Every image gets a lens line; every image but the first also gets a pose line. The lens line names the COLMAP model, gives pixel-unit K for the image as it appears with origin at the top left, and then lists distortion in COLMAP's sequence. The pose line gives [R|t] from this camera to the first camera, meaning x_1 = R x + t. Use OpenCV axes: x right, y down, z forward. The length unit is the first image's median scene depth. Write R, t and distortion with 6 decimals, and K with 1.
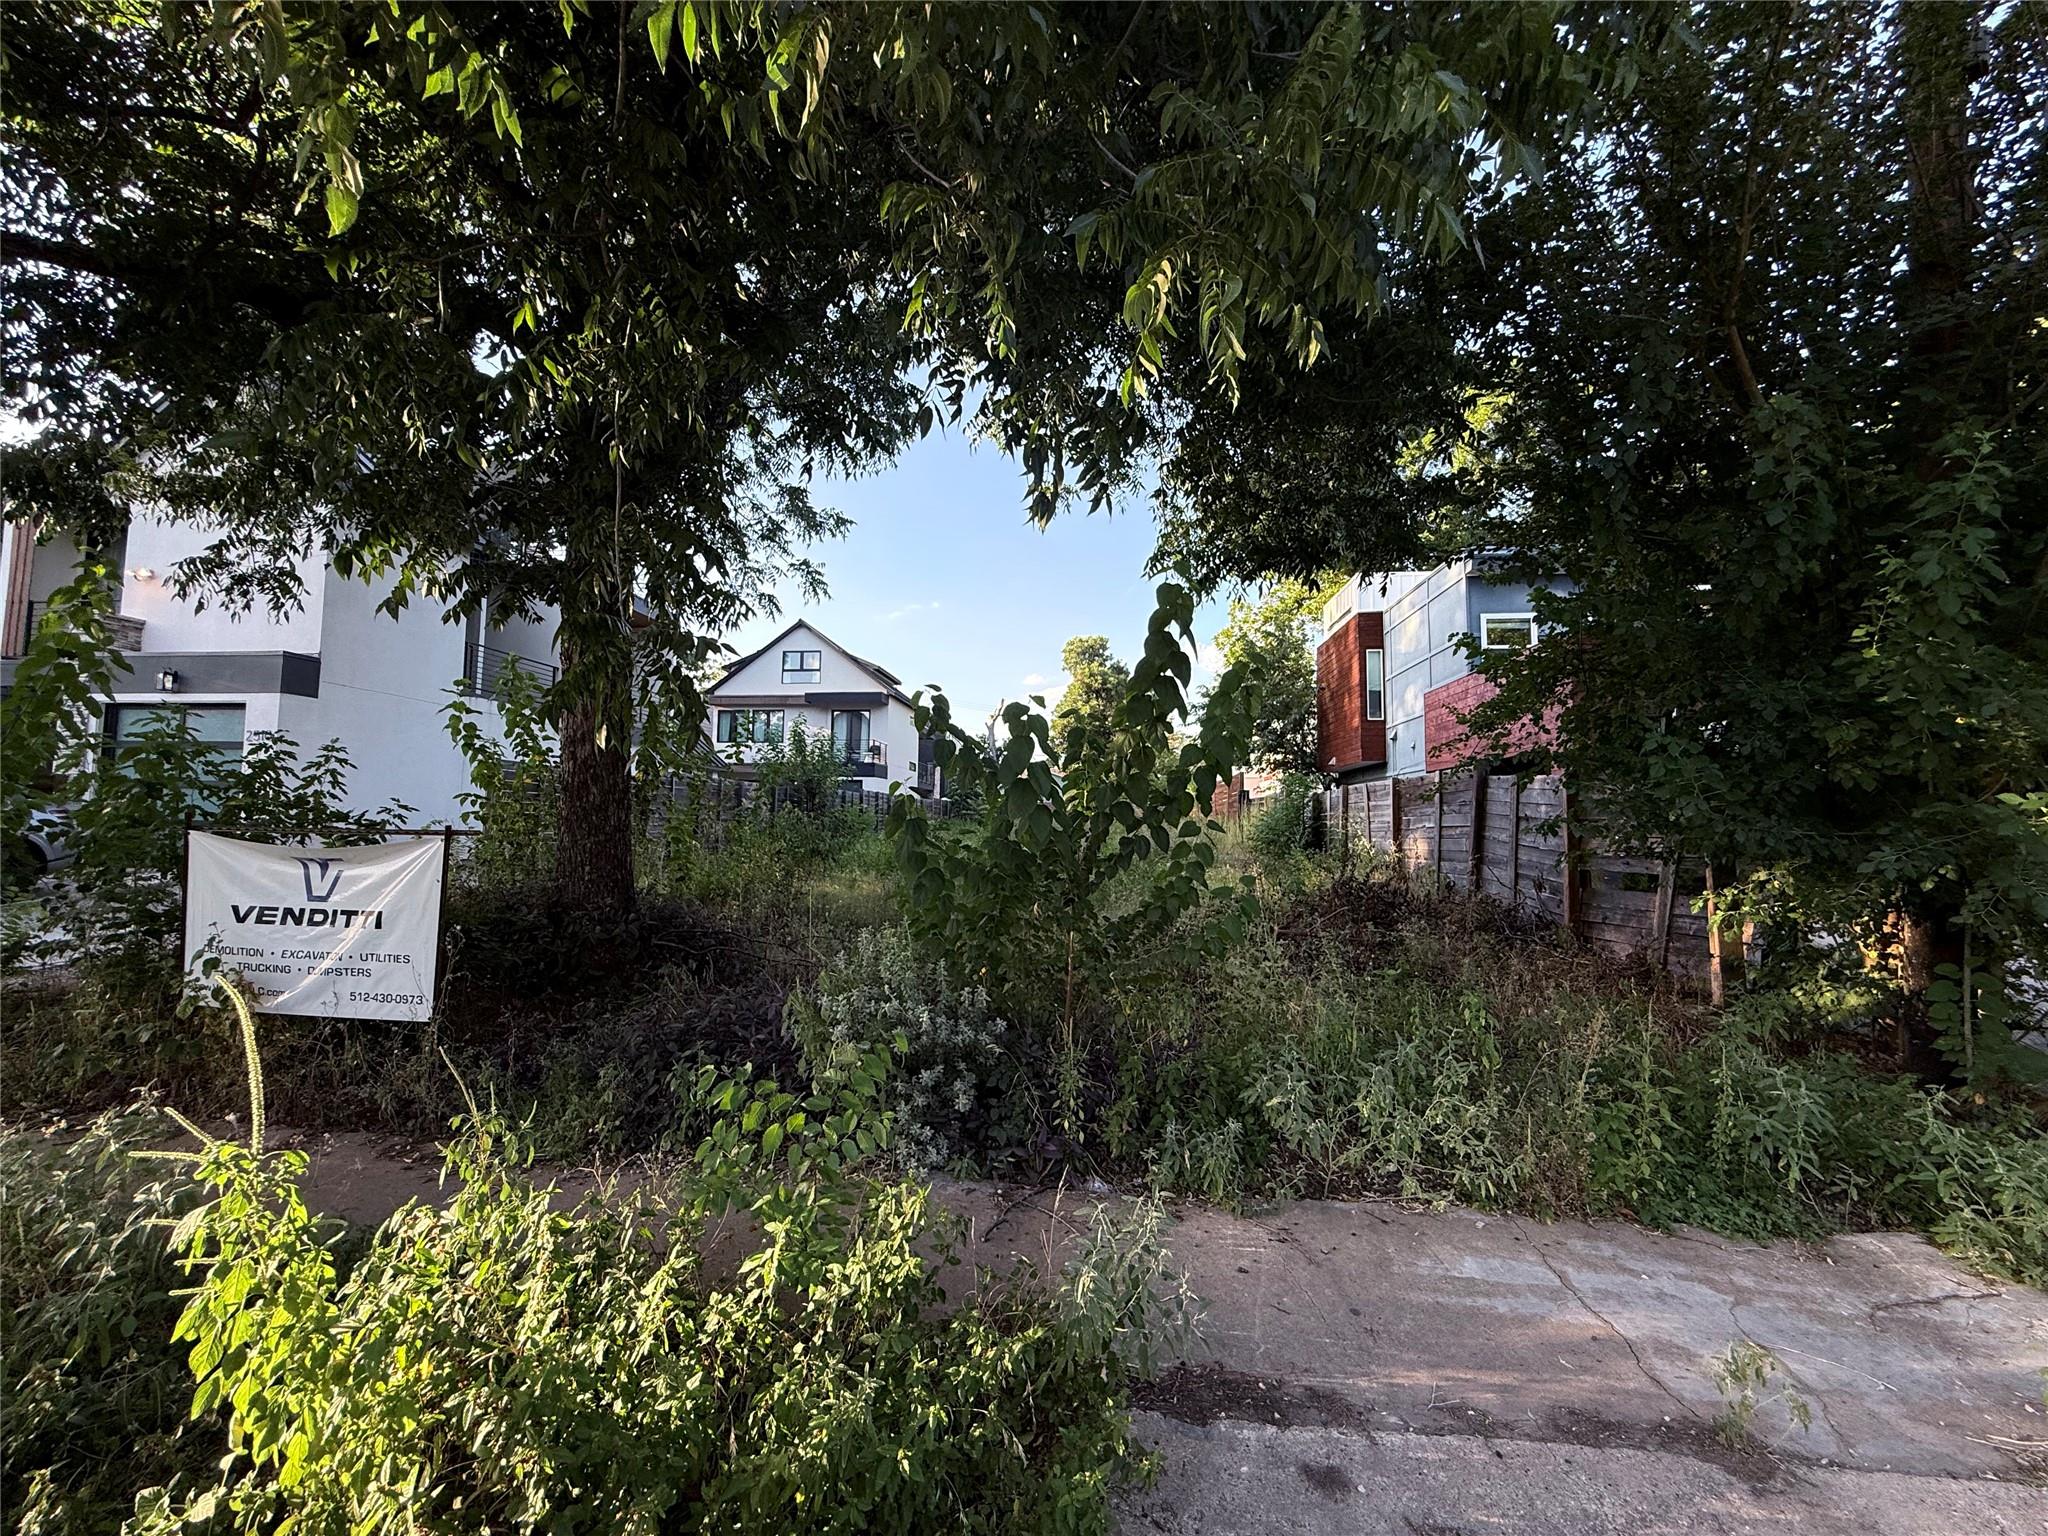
lens RADIAL K [[825.5, 0, 998.5], [0, 825.5, 778.0], [0, 0, 1]] dist [0.006520, 0.000960]
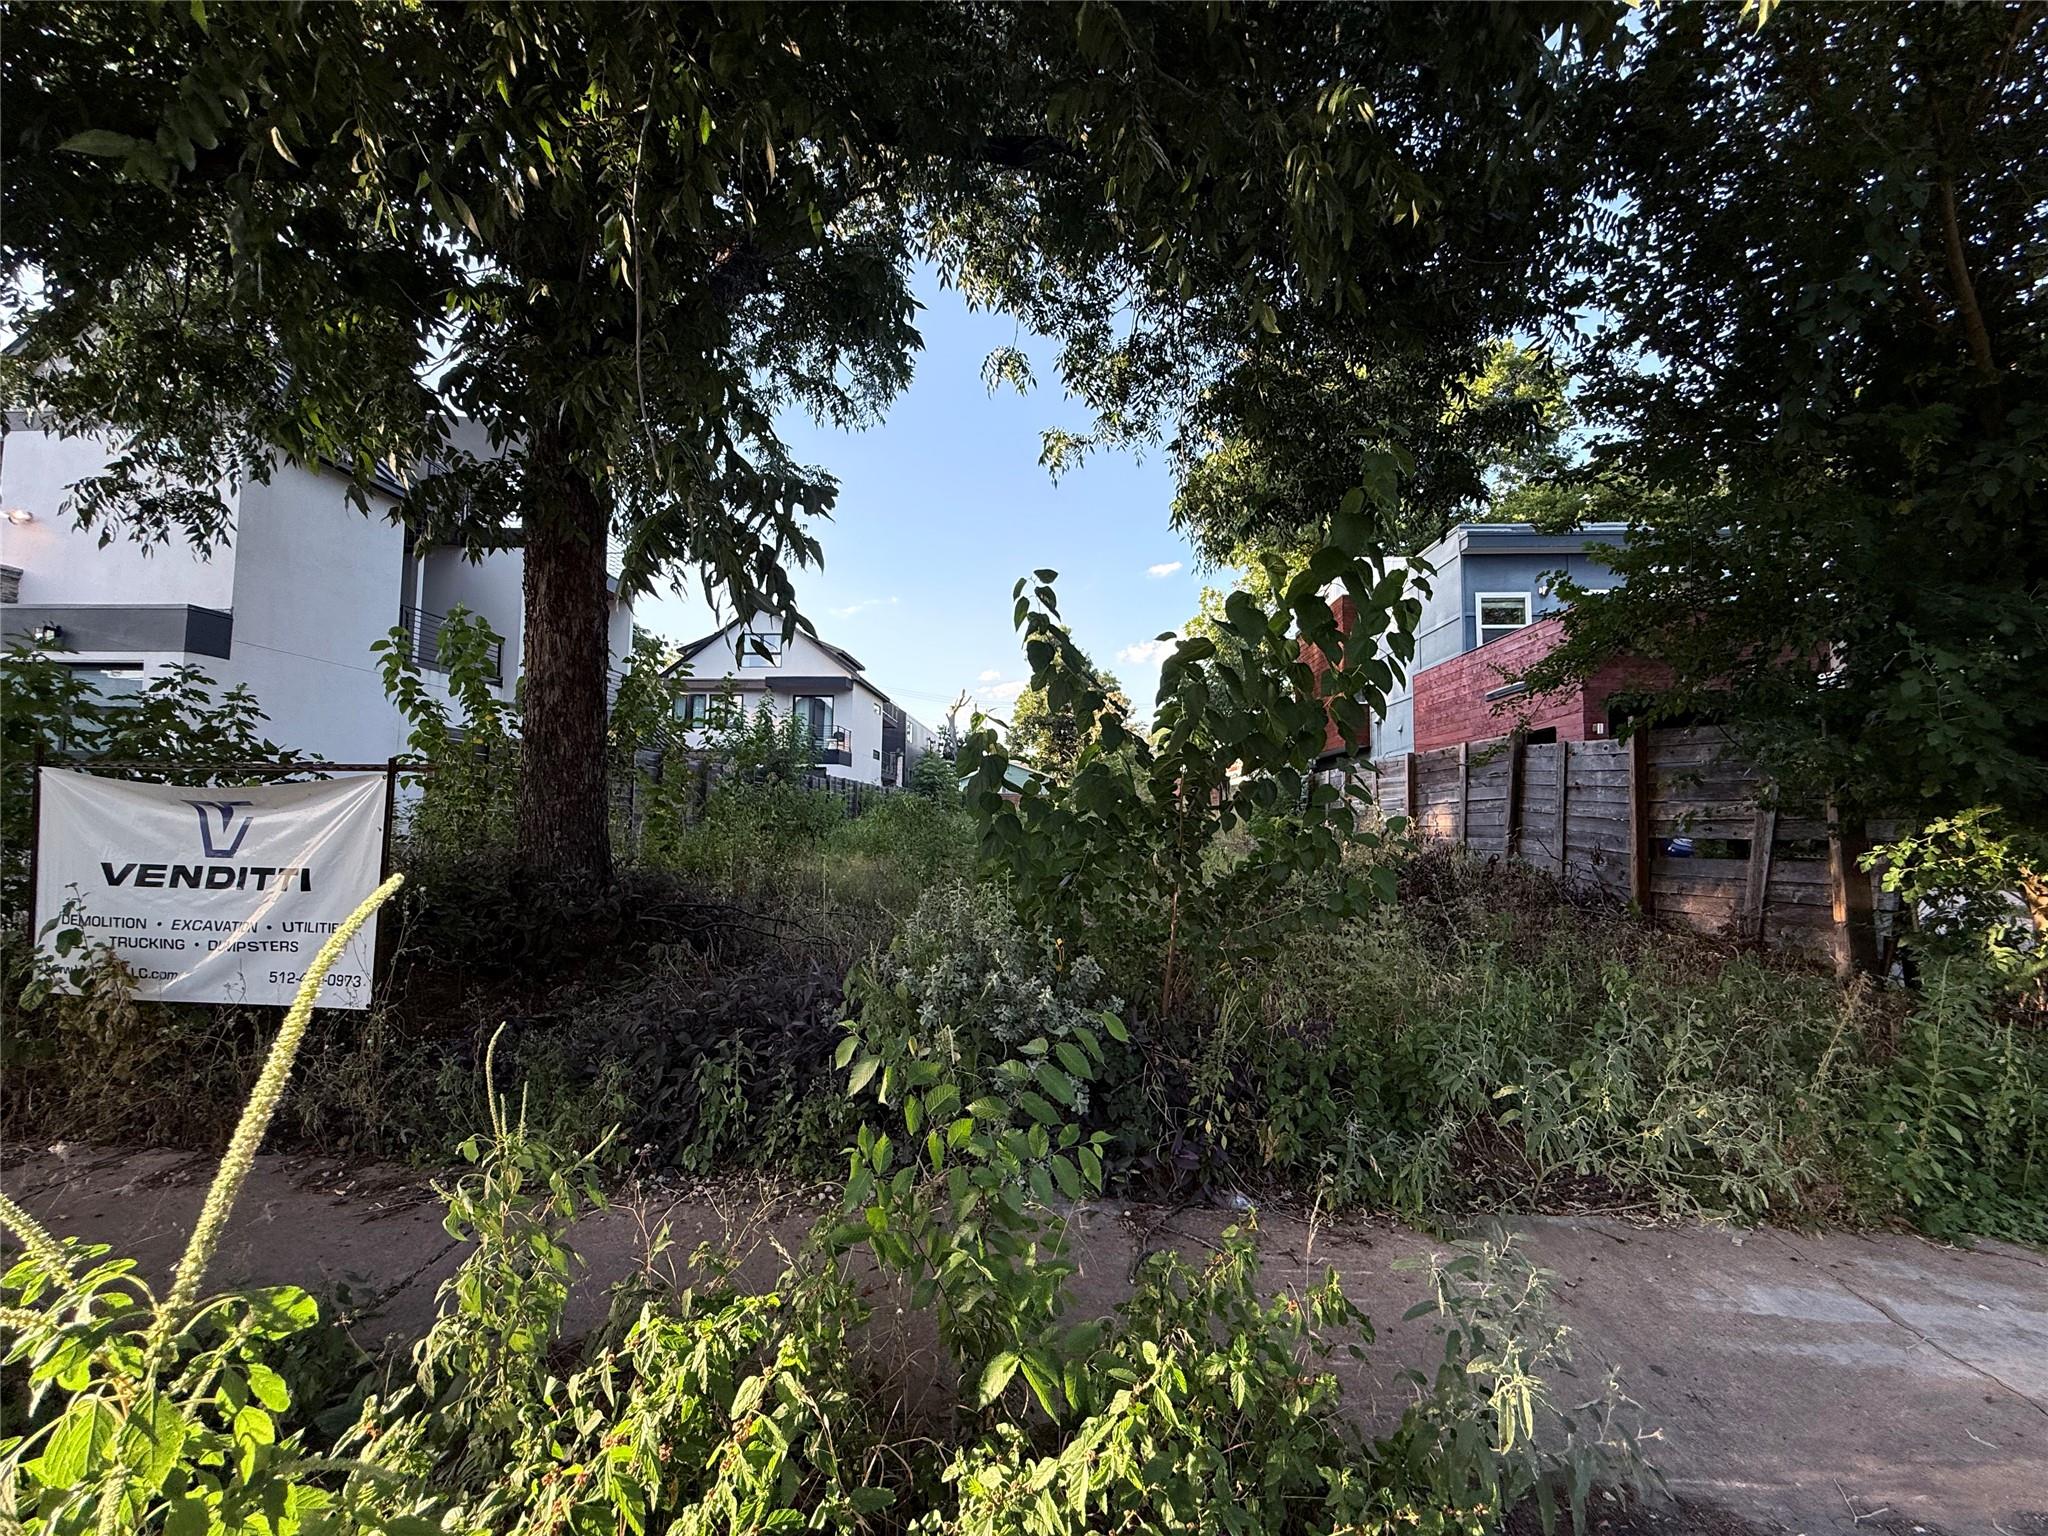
lens RADIAL K [[825.5, 0, 1003.0], [0, 825.5, 763.2], [0, 0, 1]] dist [0.006520, 0.000960]
pose [[0.997999, 0.005959, 0.062954, -0.081894], [-0.005177, 0.999908, -0.012571, 0.039446], [-0.063024, 0.012220, 0.997937, 0.104057]]
